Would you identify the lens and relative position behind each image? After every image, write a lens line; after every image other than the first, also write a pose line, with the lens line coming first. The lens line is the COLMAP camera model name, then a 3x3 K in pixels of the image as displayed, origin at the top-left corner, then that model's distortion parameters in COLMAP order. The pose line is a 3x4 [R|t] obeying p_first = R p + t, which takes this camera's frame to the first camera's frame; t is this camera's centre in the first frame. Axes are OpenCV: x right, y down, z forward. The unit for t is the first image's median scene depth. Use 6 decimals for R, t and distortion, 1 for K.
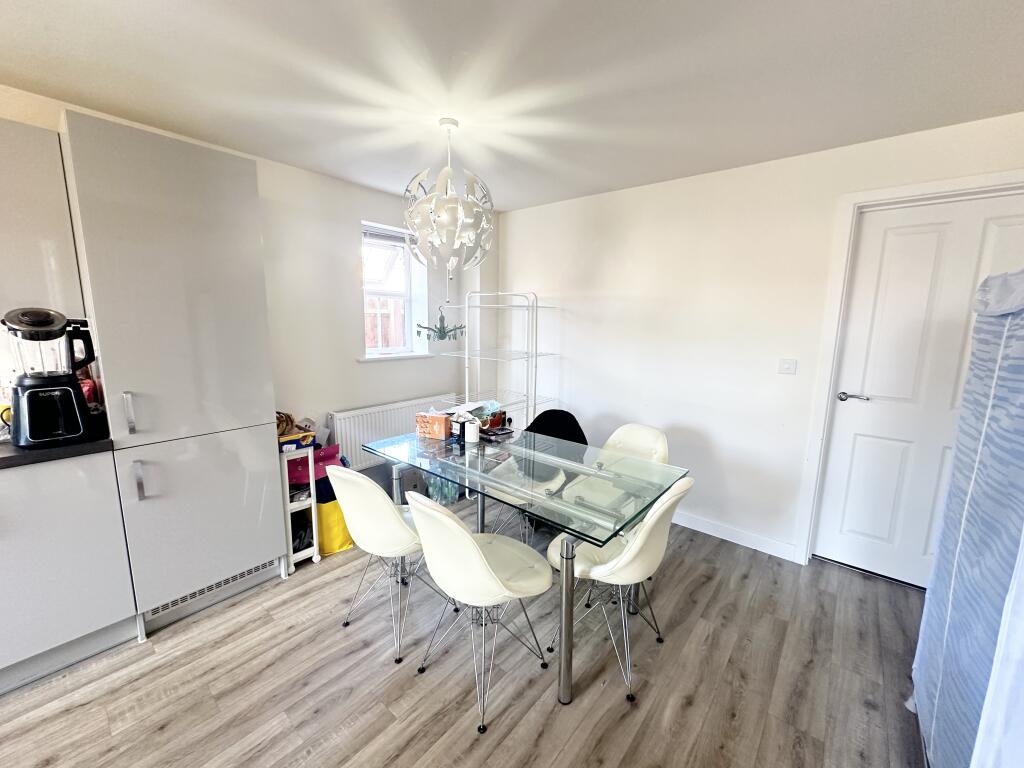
lens RADIAL K [[412.5, 0, 512.9], [0, 412.5, 384.7], [0, 0, 1]] dist [-0.001655, 0.000620]
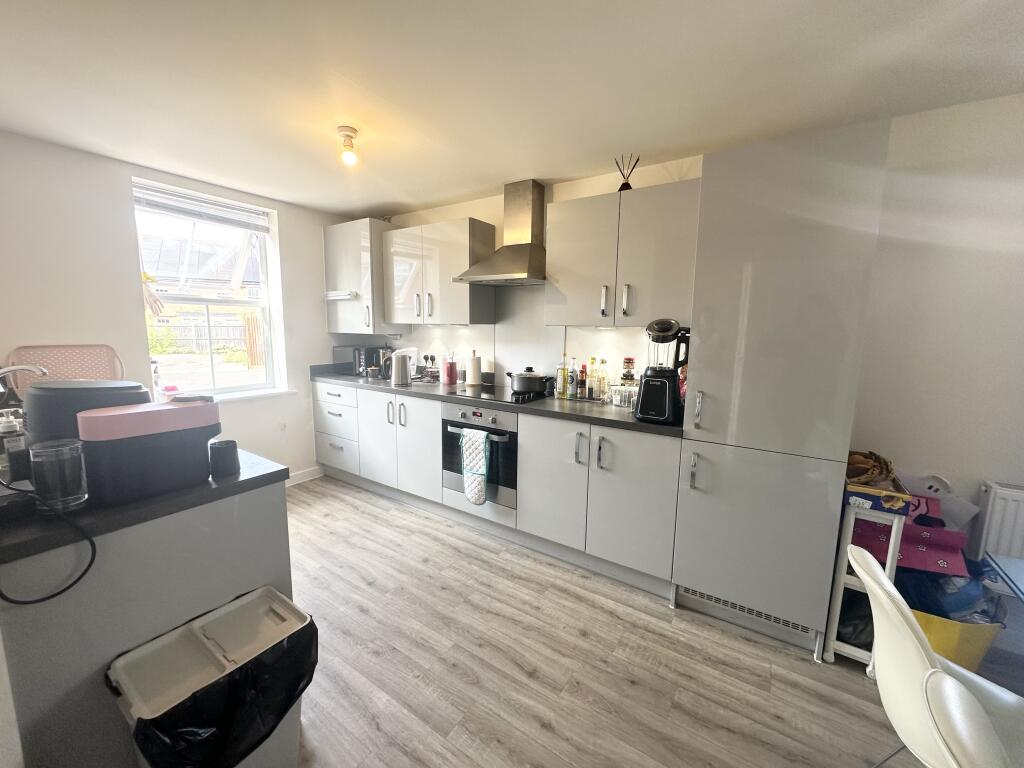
lens RADIAL K [[412.5, 0, 513.1], [0, 412.5, 381.8], [0, 0, 1]] dist [-0.001655, 0.000620]
pose [[0.108983, 0.122869, -0.986421, 0.105254], [-0.170955, 0.979863, 0.103164, -0.032924], [0.979233, 0.157390, 0.127793, 0.317966]]
